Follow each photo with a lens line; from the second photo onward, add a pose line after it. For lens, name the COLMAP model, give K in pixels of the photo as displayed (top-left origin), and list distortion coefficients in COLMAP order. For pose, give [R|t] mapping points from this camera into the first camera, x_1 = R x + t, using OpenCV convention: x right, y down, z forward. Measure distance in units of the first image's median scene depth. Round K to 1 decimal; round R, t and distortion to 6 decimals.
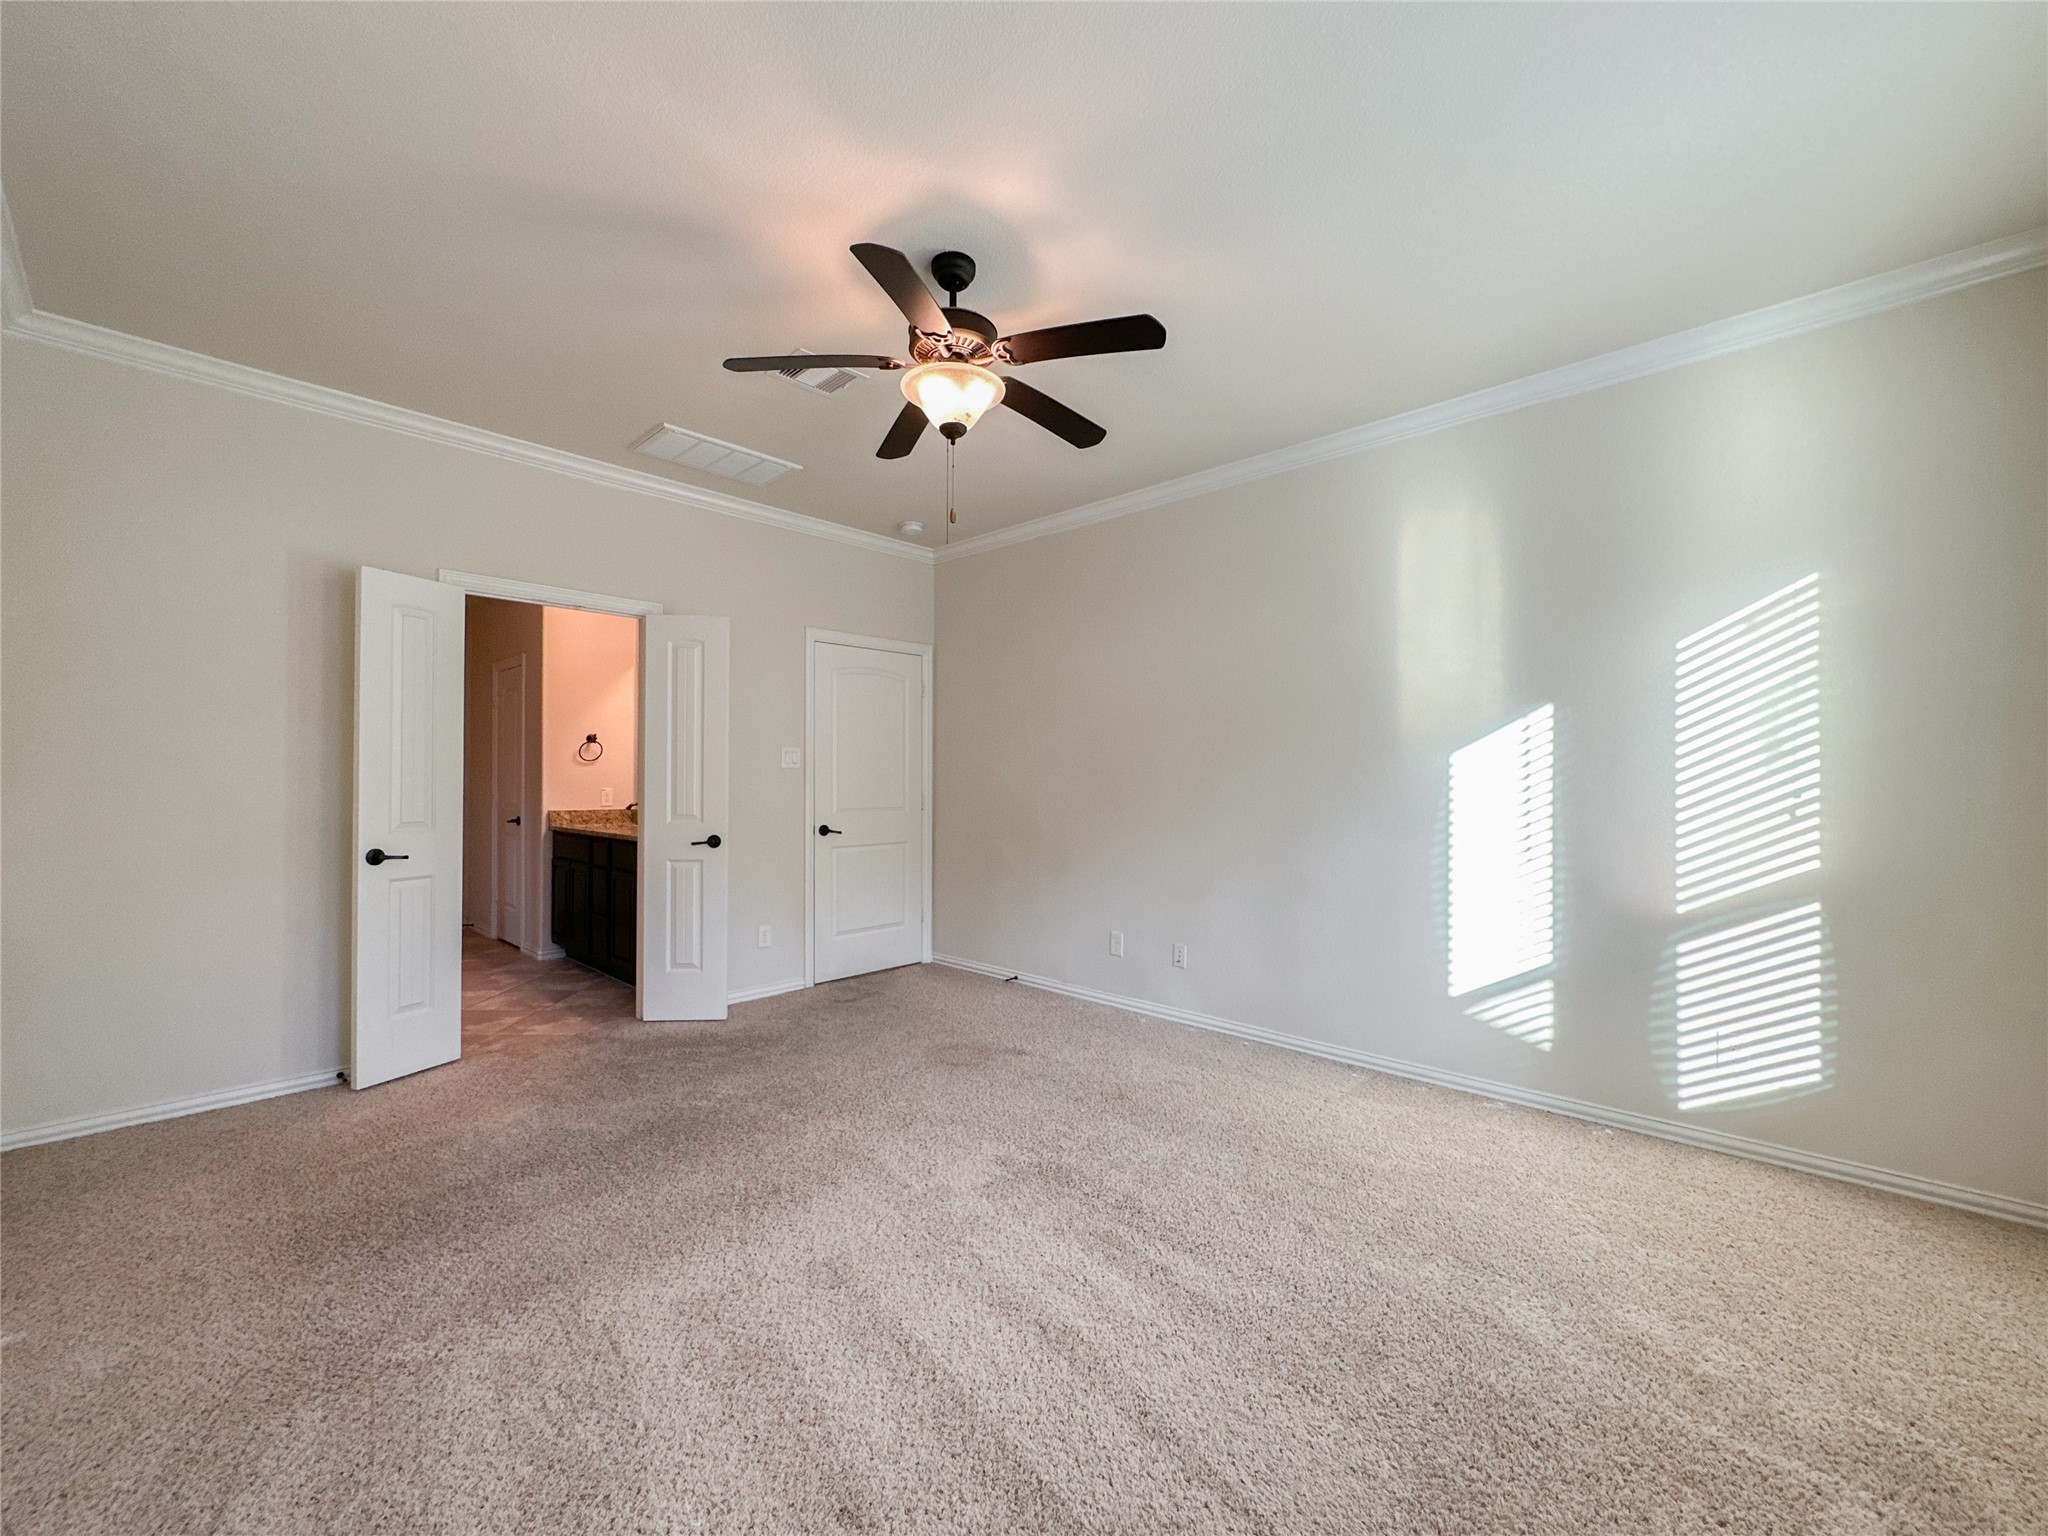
lens RADIAL K [[820.7, 0, 1036.8], [0, 820.7, 771.1], [0, 0, 1]] dist [-0.003095, -0.000052]
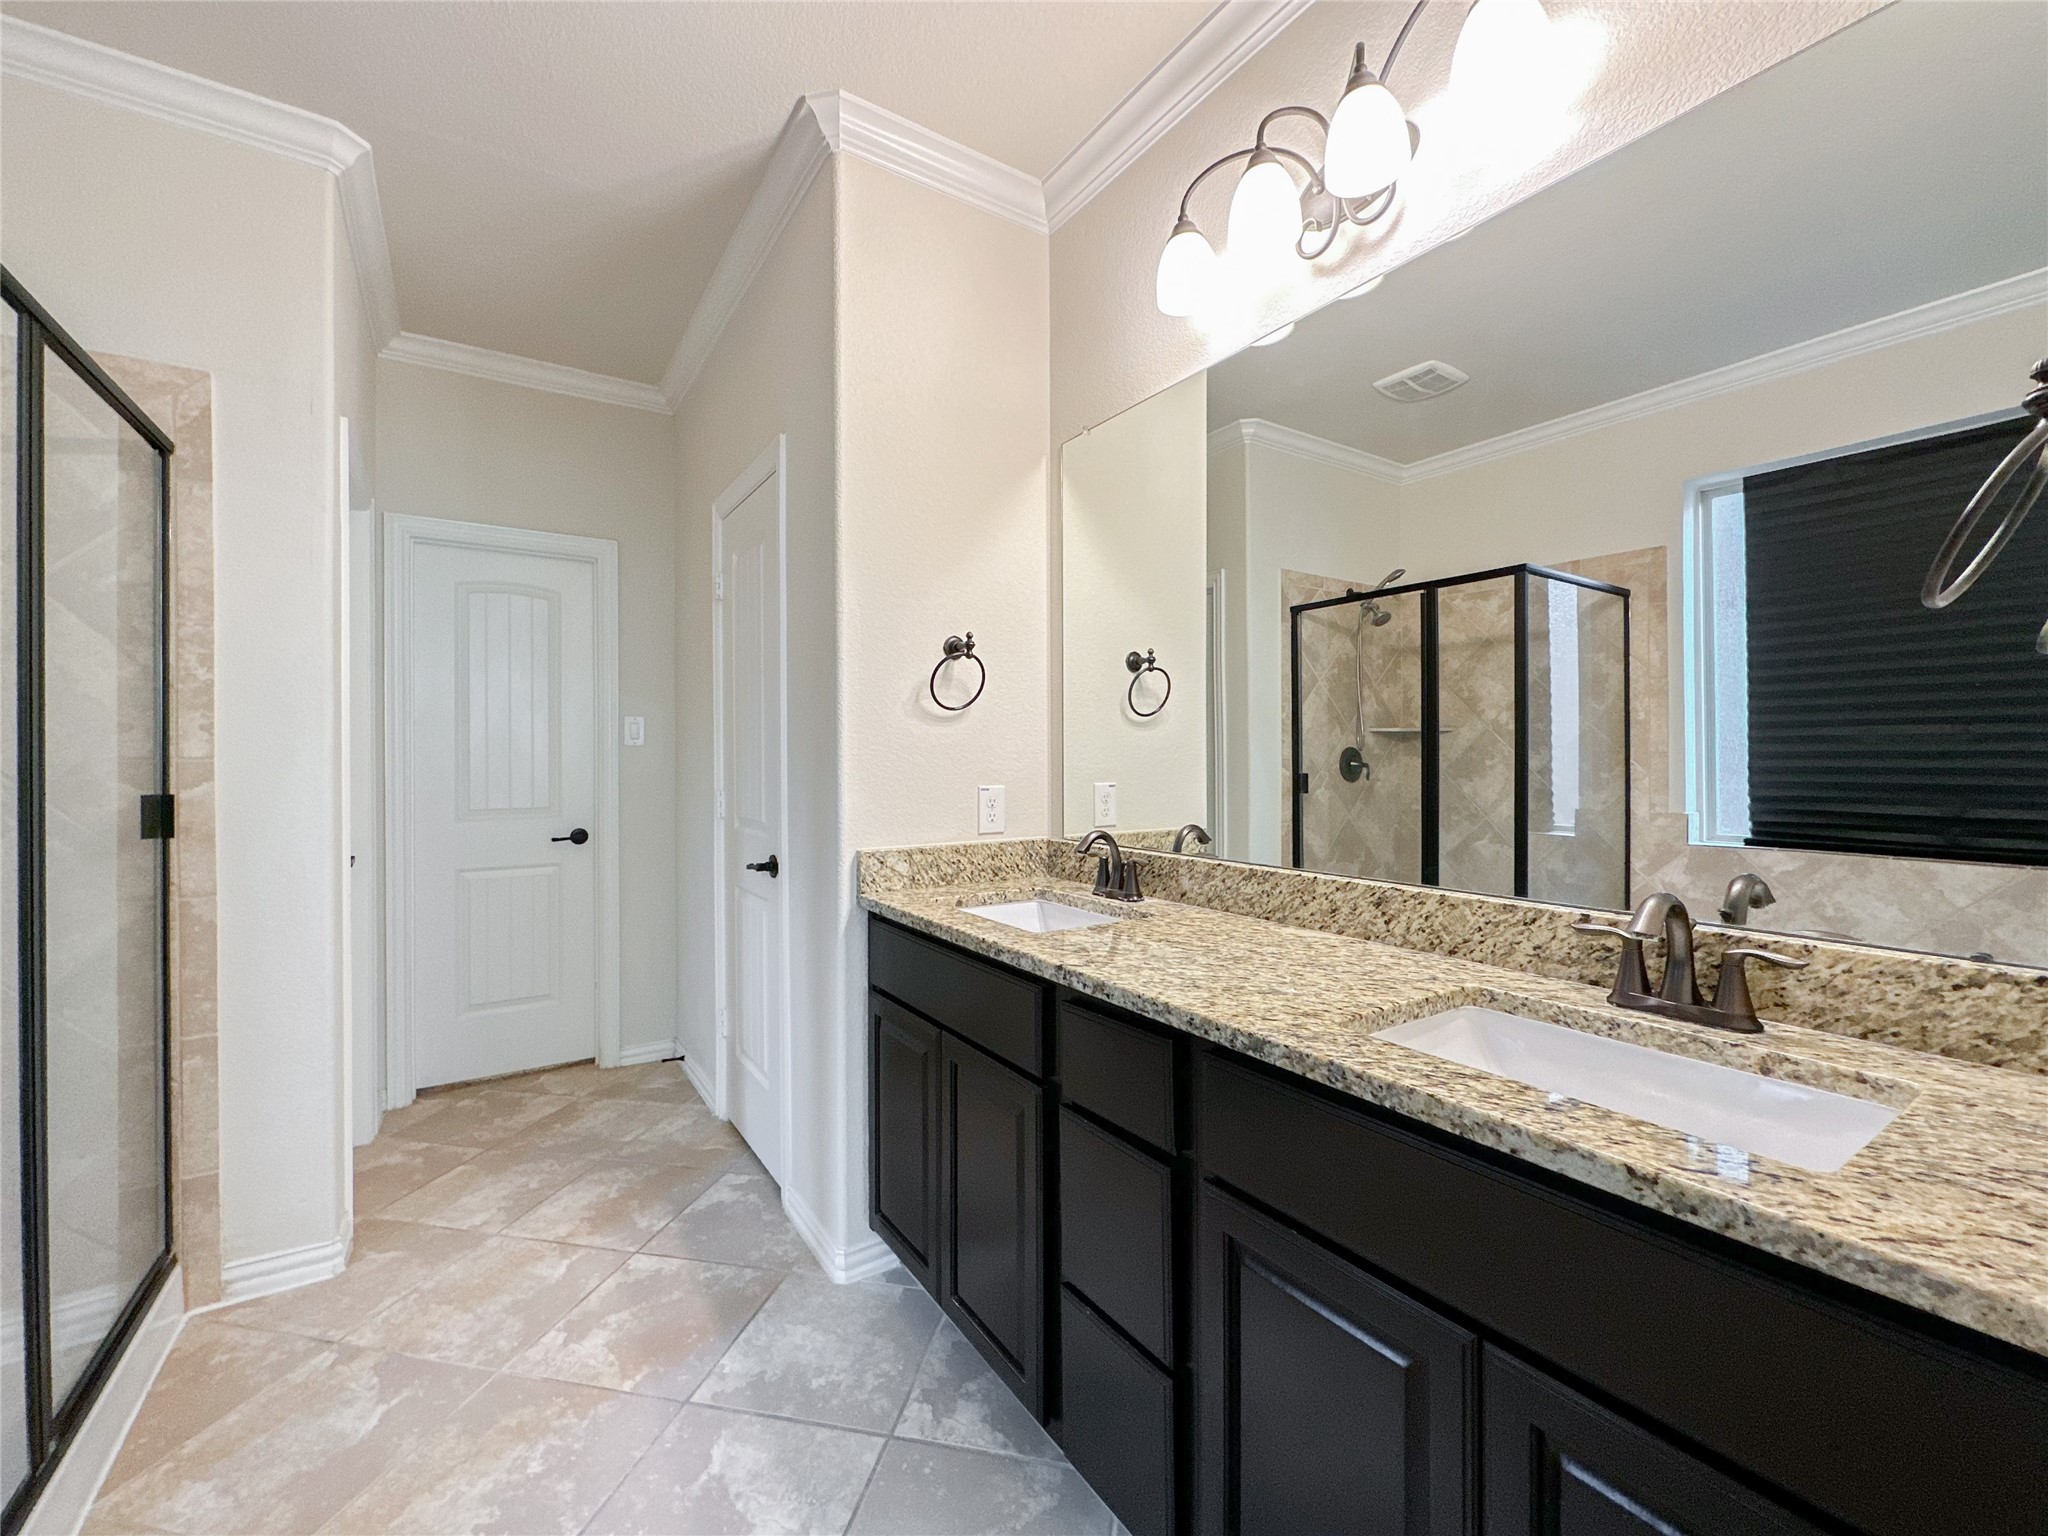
lens RADIAL K [[842.3, 0, 1042.9], [0, 842.3, 761.4], [0, 0, 1]] dist [-0.003009, 0.000051]
pose [[0.976098, -0.001306, -0.217328, -0.433117], [0.004553, 0.999885, 0.014439, 0.005273], [0.217284, -0.015084, 0.975992, 0.657008]]
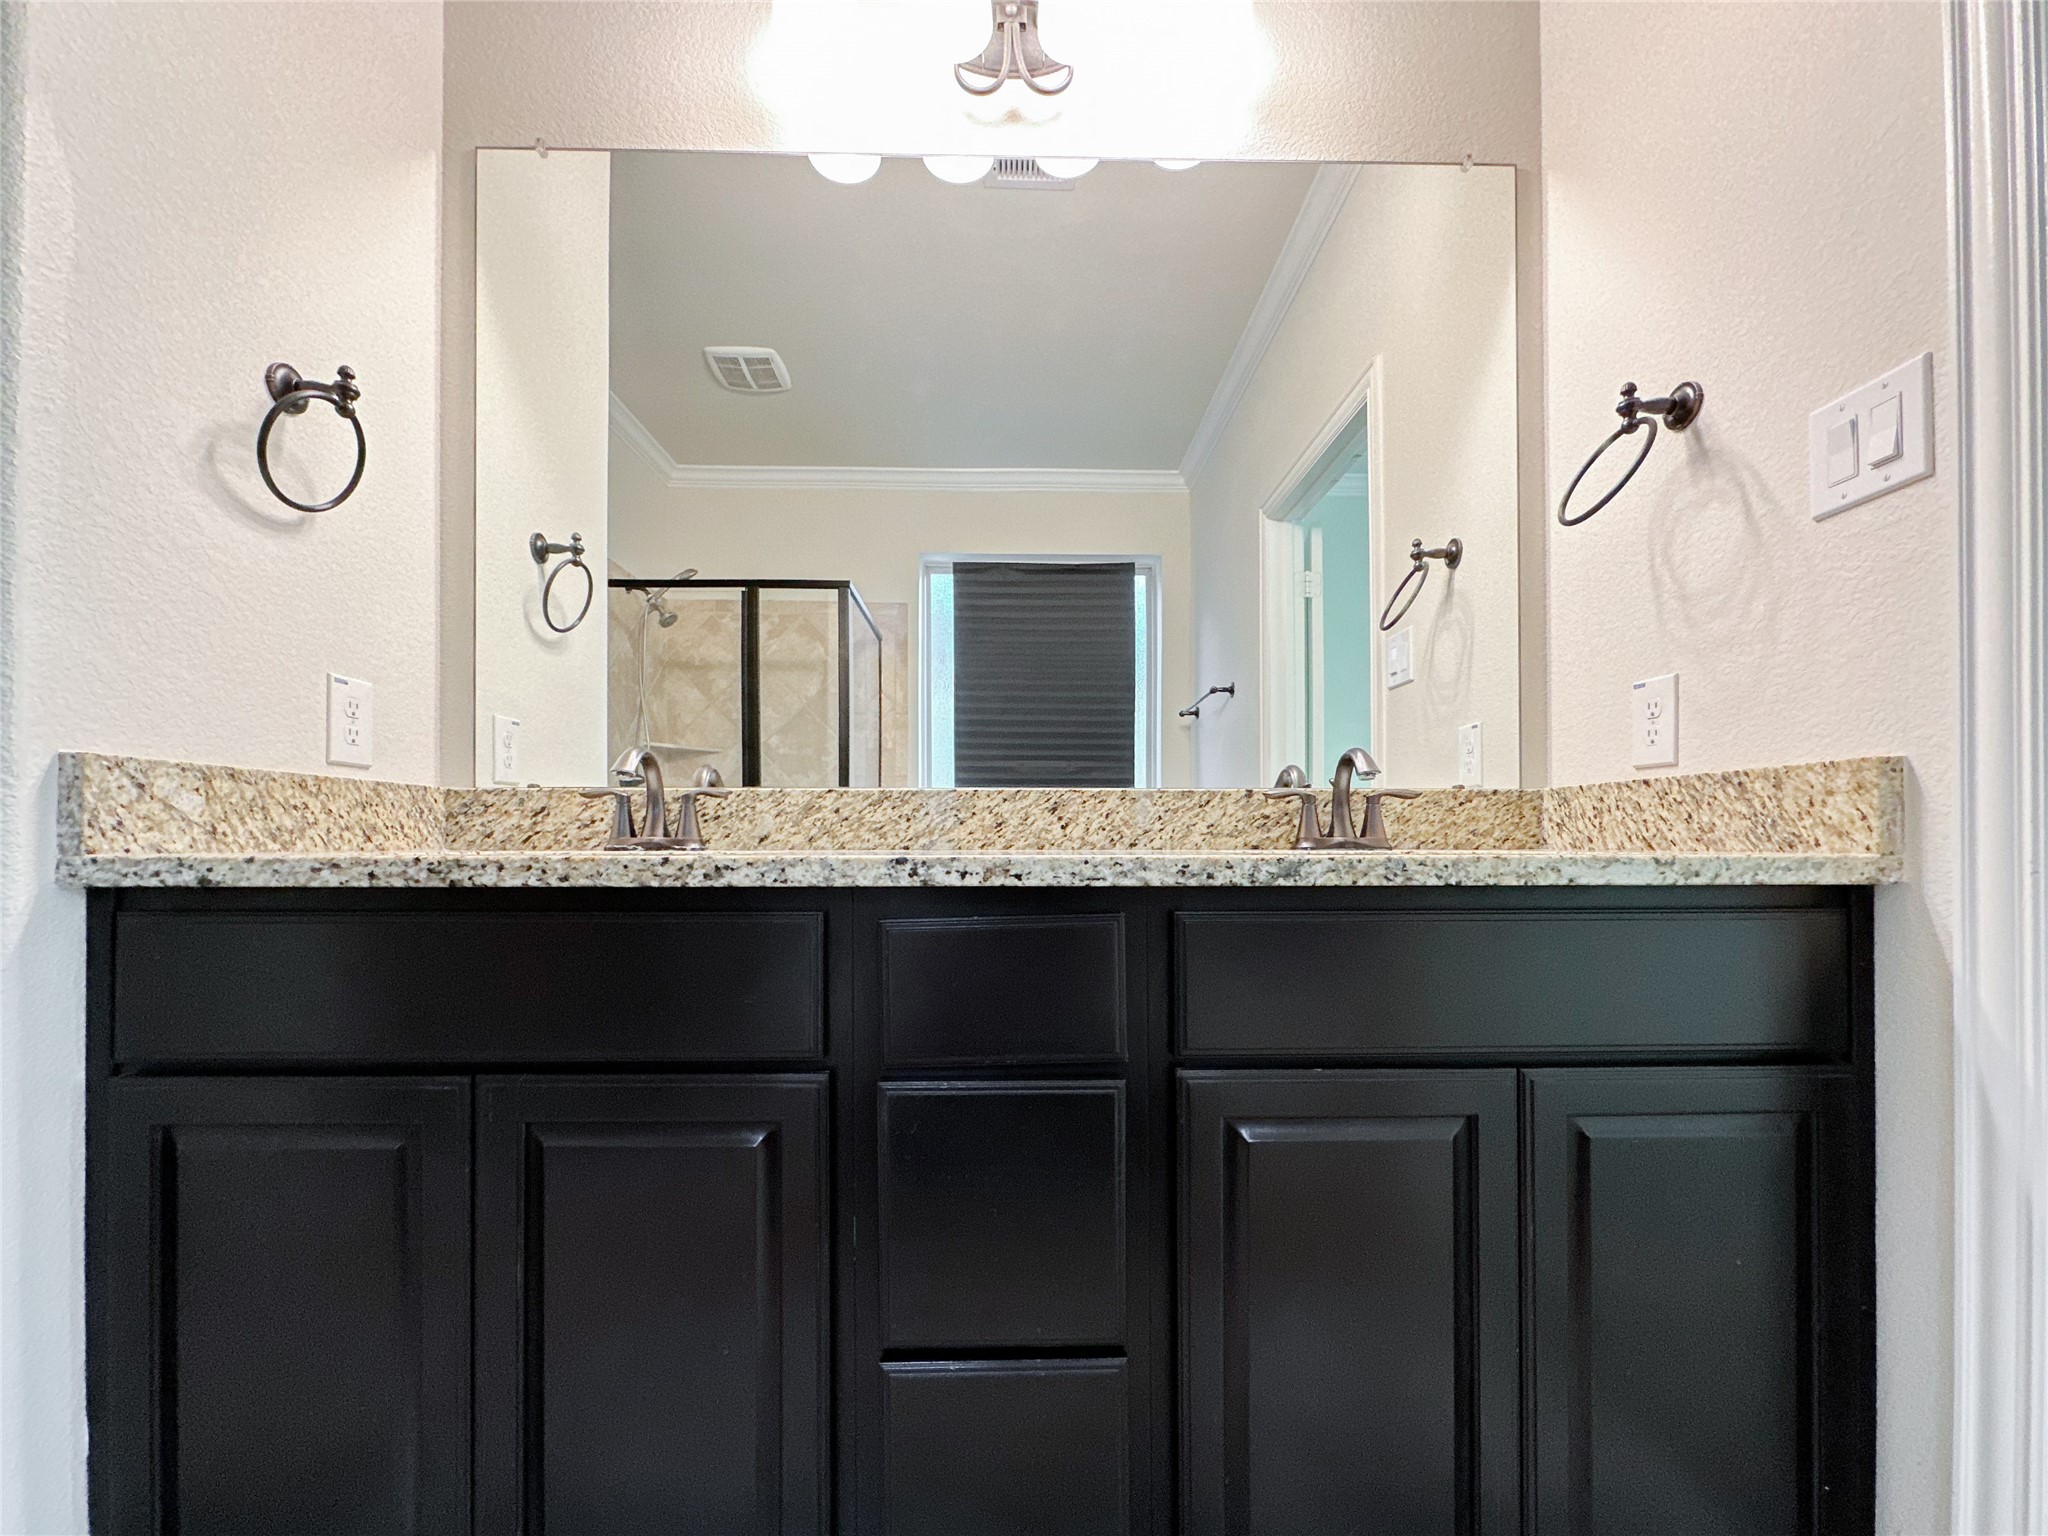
lens RADIAL K [[847.3, 0, 1014.3], [0, 847.3, 834.9], [0, 0, 1]] dist [-0.002297, 0.000154]
pose [[0.712275, 0.003586, 0.701891, -0.571823], [-0.001948, 0.999993, -0.003132, 0.062106], [-0.701898, 0.000864, 0.712277, 0.764359]]
